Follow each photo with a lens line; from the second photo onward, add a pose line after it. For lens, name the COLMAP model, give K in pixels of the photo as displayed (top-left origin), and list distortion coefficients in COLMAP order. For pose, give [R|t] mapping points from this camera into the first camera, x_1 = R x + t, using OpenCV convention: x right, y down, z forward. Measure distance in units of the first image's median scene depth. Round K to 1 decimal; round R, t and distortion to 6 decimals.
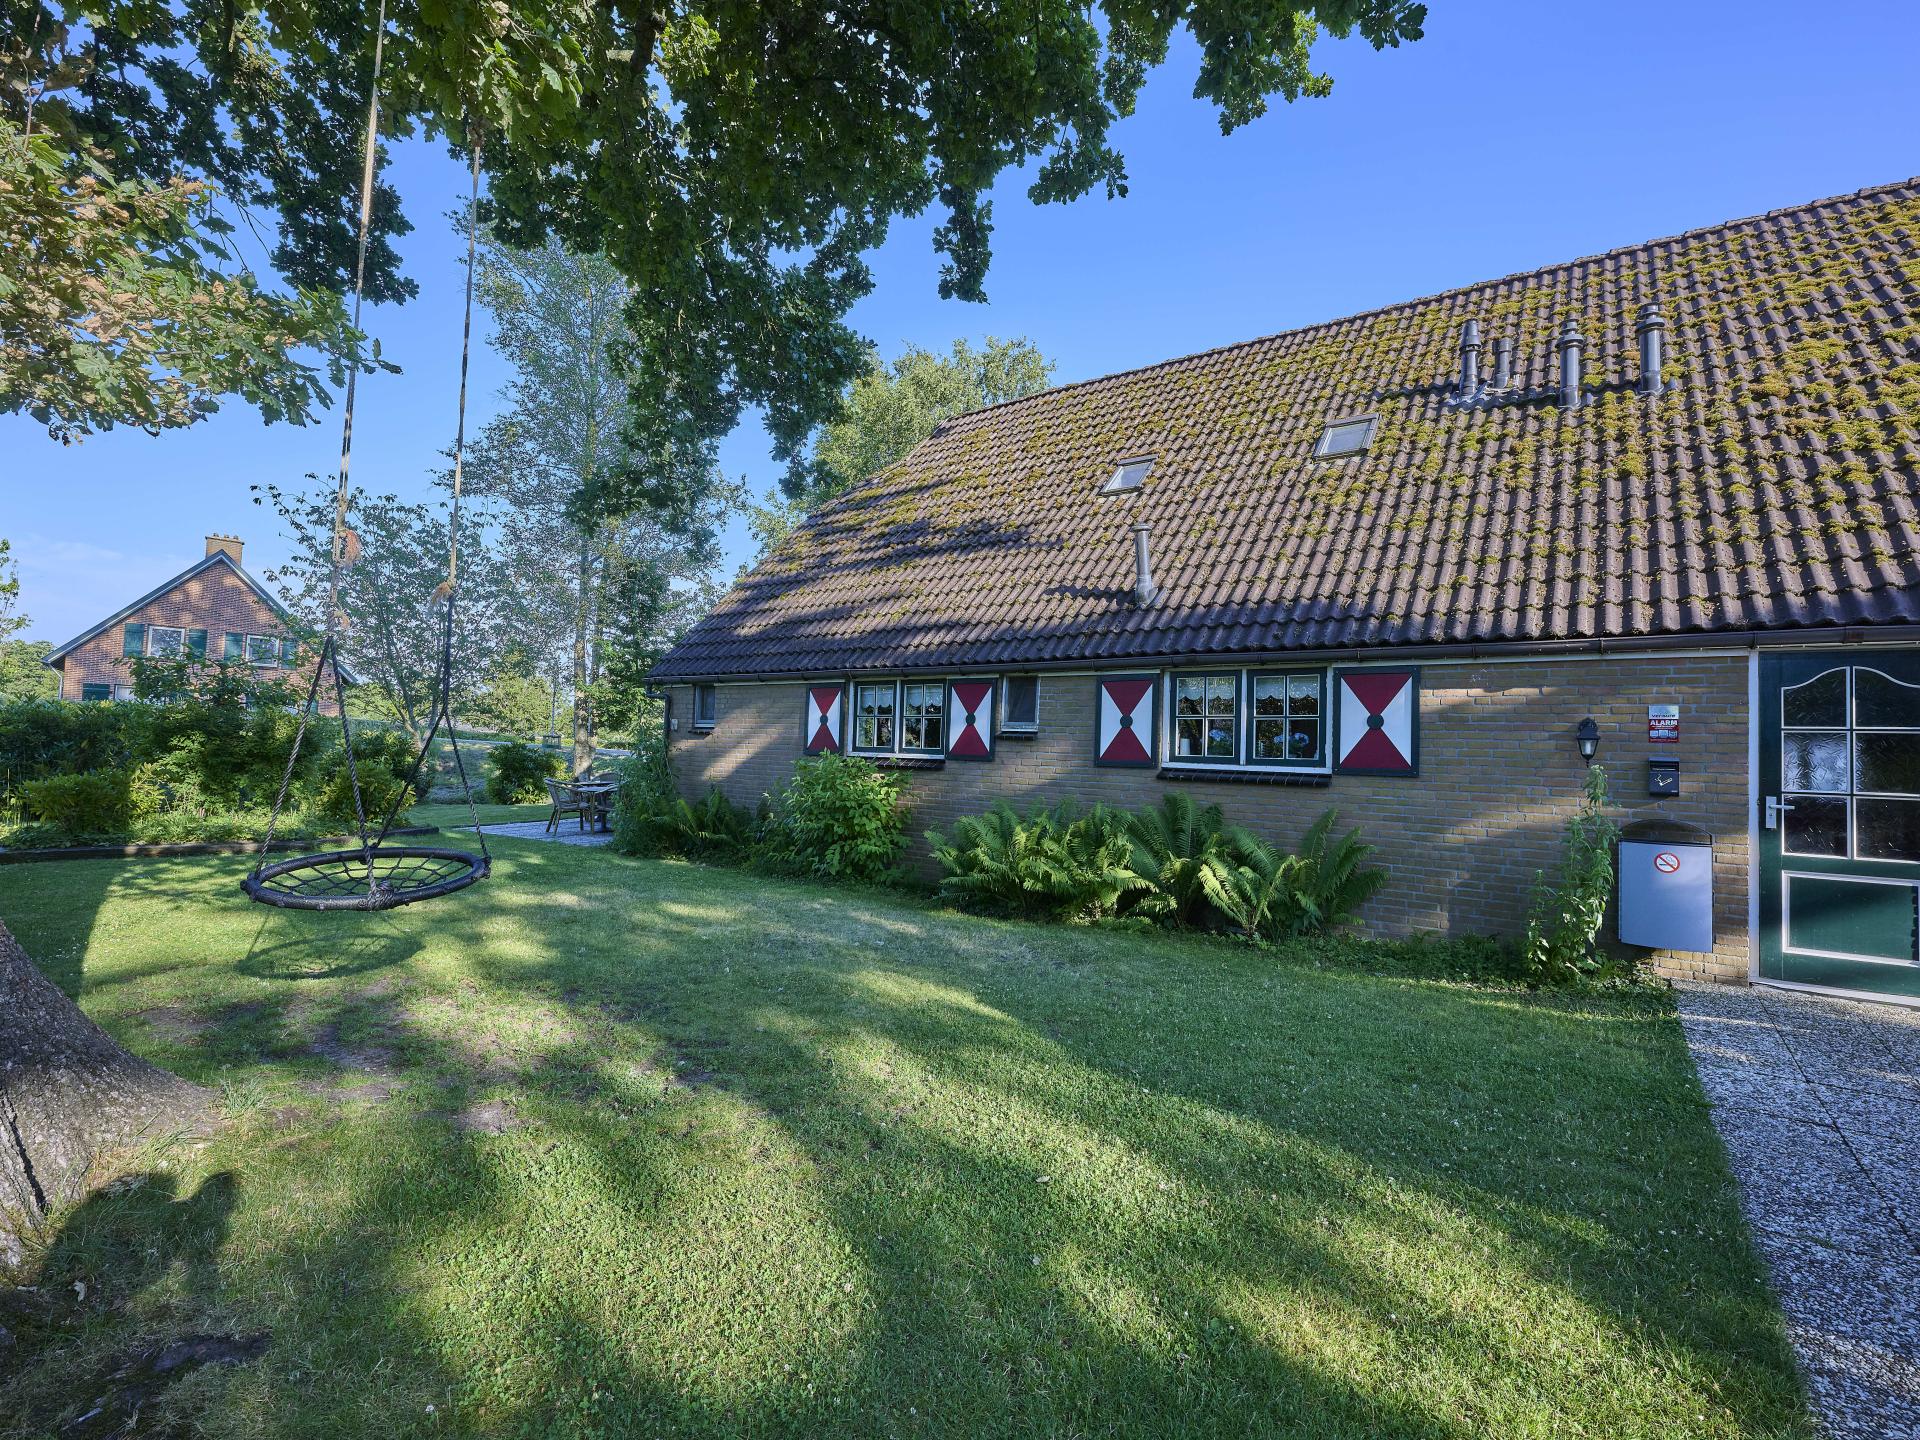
lens RADIAL K [[844.6, 0, 958.5], [0, 844.6, 715.5], [0, 0, 1]] dist [-0.000284, -0.000042]
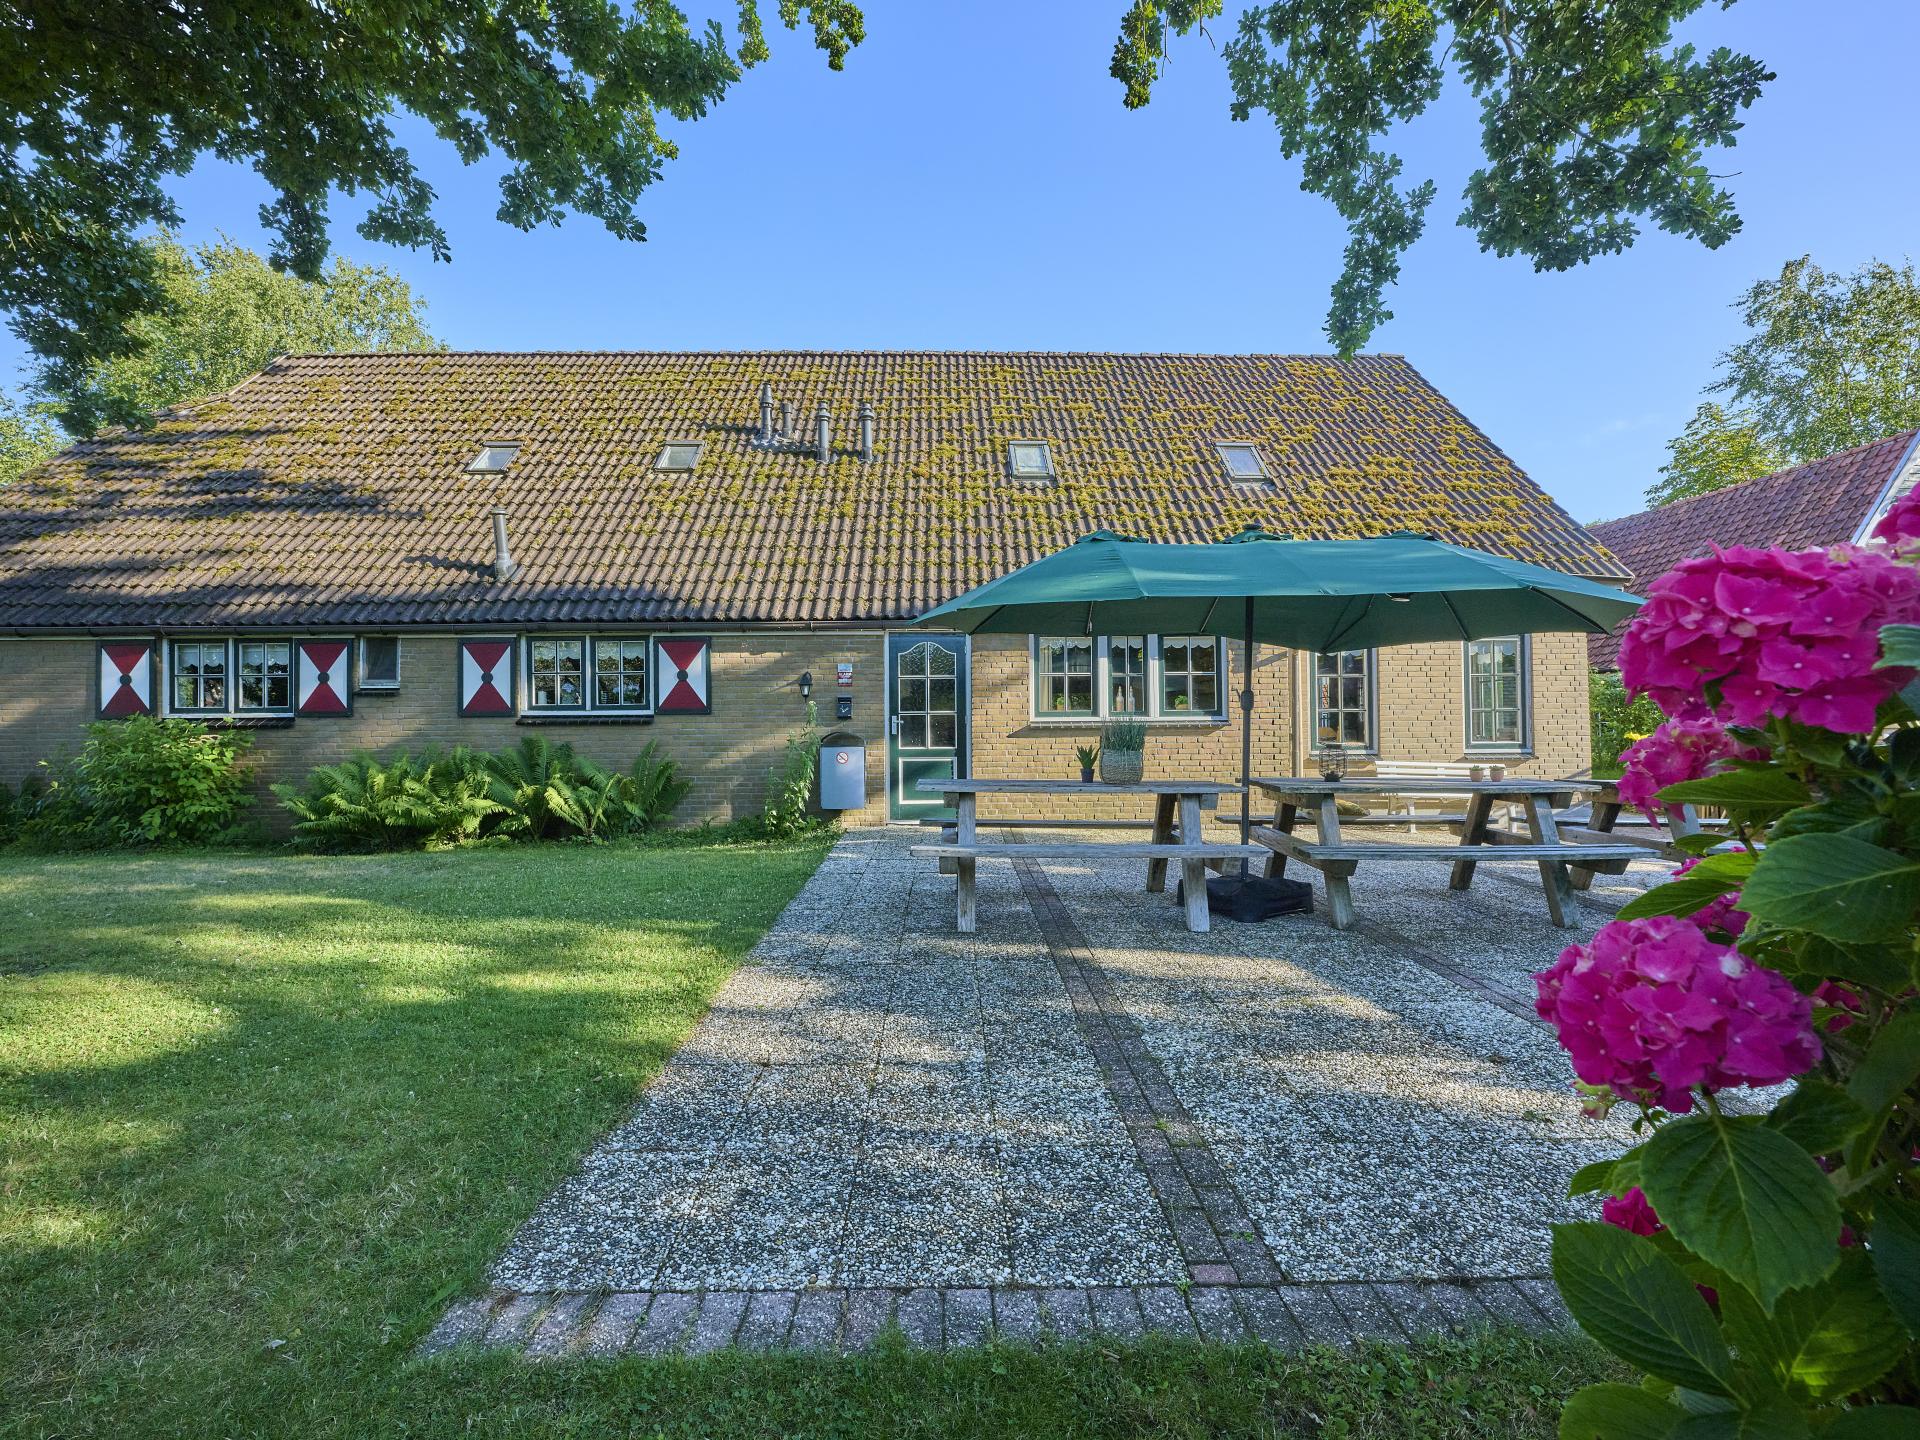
lens RADIAL K [[844.6, 0, 958.5], [0, 844.6, 715.5], [0, 0, 1]] dist [-0.000284, -0.000042]
pose [[0.800213, -0.034210, 0.598739, 0.015832], [0.008999, 0.998944, 0.045049, 0.011254], [-0.599648, -0.030660, 0.799676, -0.306959]]
